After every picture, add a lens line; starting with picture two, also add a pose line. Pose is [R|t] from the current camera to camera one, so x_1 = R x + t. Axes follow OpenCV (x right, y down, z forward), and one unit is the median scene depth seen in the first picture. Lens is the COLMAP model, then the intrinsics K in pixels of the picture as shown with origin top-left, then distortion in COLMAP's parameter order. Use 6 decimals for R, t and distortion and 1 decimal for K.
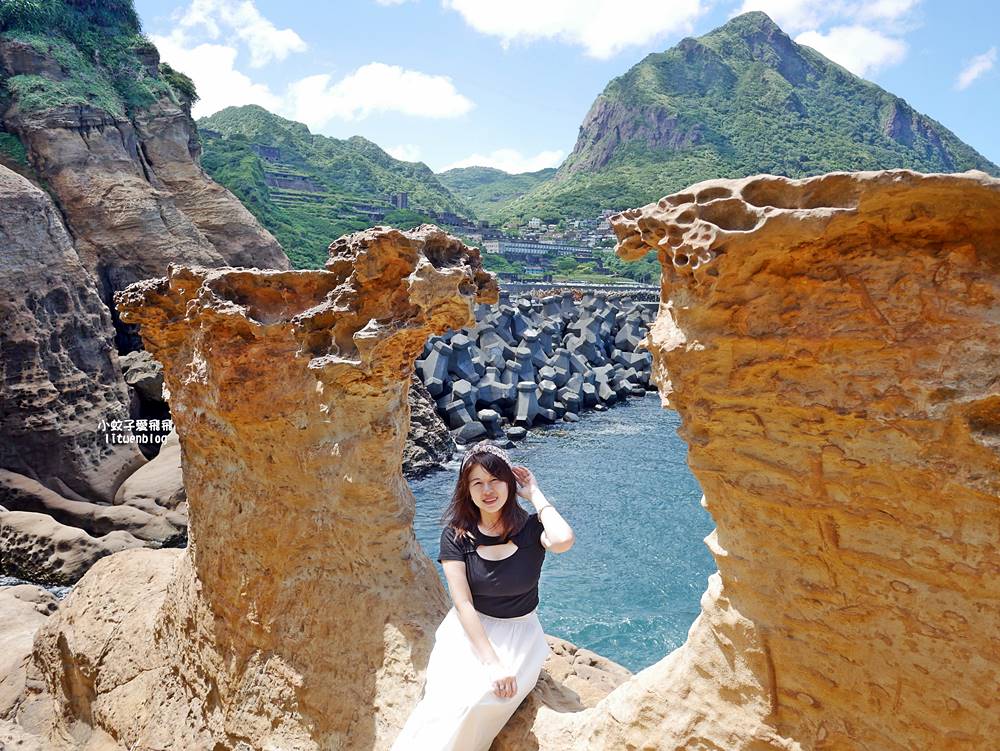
lens RADIAL K [[832.2, 0, 502.4], [0, 832.2, 373.8], [0, 0, 1]] dist [-0.037870, 0.004804]
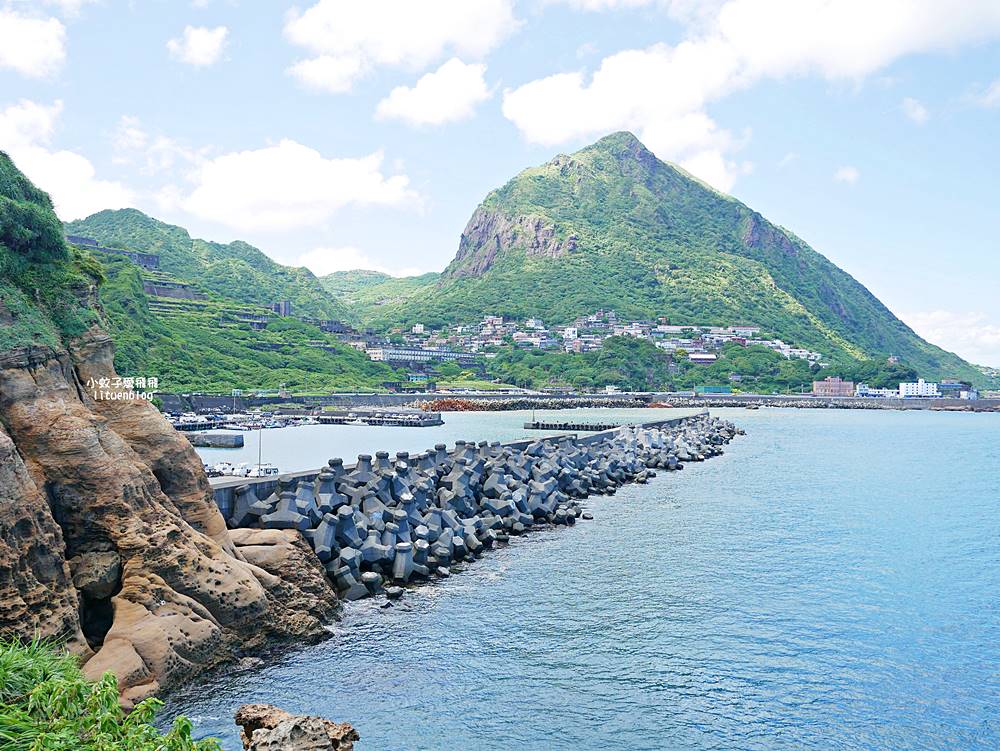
lens RADIAL K [[834.7, 0, 500.7], [0, 834.7, 386.4], [0, 0, 1]] dist [-0.043630, 0.013756]
pose [[0.990803, -0.010202, 0.134930, 0.009913], [0.024203, 0.994435, -0.102532, -0.094325], [-0.133133, 0.104854, 0.985536, -0.217197]]
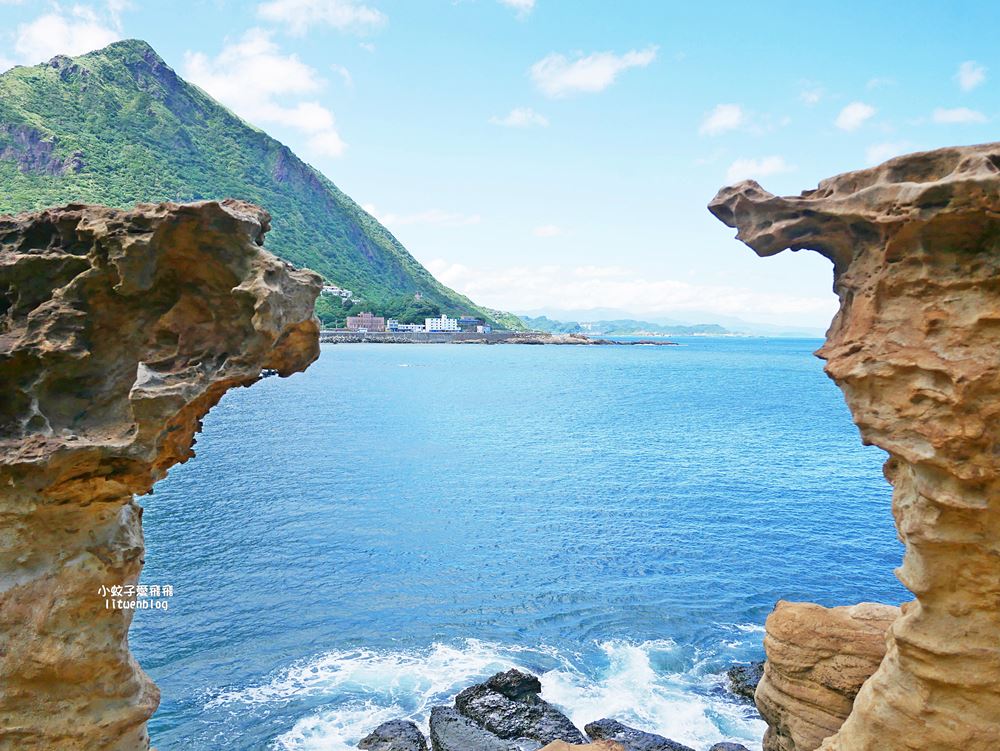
lens RADIAL K [[855.2, 0, 497.1], [0, 855.2, 376.2], [0, 0, 1]] dist [-0.029130, -0.003069]
pose [[0.778630, -0.048229, 0.625627, -0.021326], [0.077206, 0.996829, -0.019242, -0.001781], [-0.622715, 0.063285, 0.779885, 0.026976]]
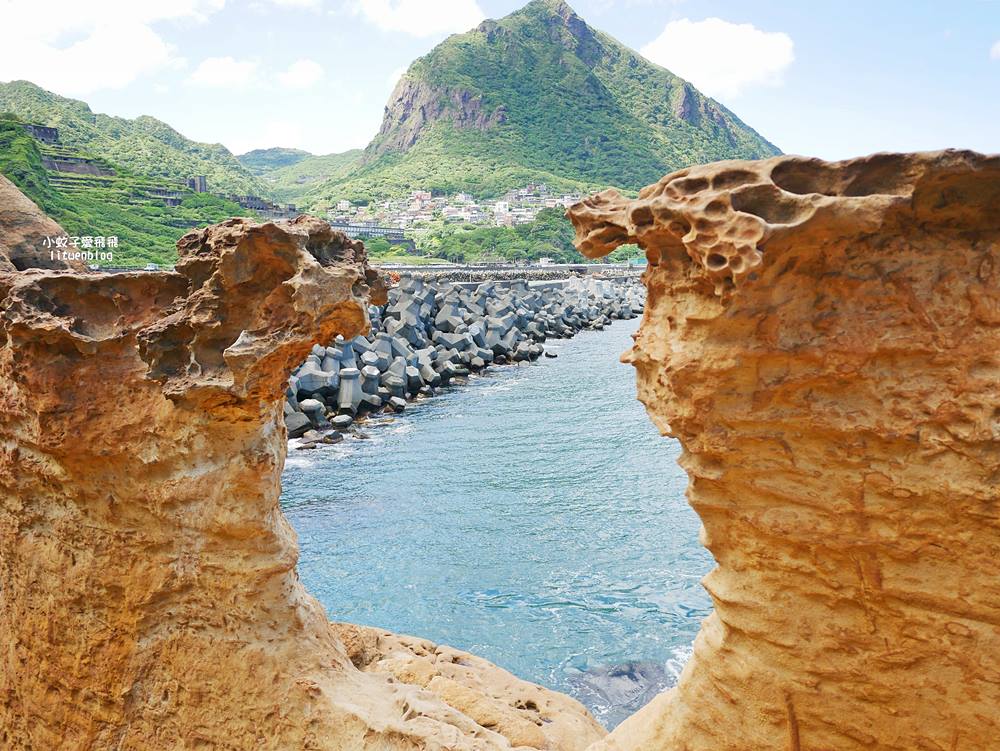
lens RADIAL K [[835.9, 0, 504.0], [0, 835.9, 375.8], [0, 0, 1]] dist [-0.047108, 0.018350]
pose [[0.974722, -0.056235, 0.216227, -0.005499], [0.051151, 0.998269, 0.029041, -0.002056], [-0.217485, -0.017246, 0.975911, 0.008773]]
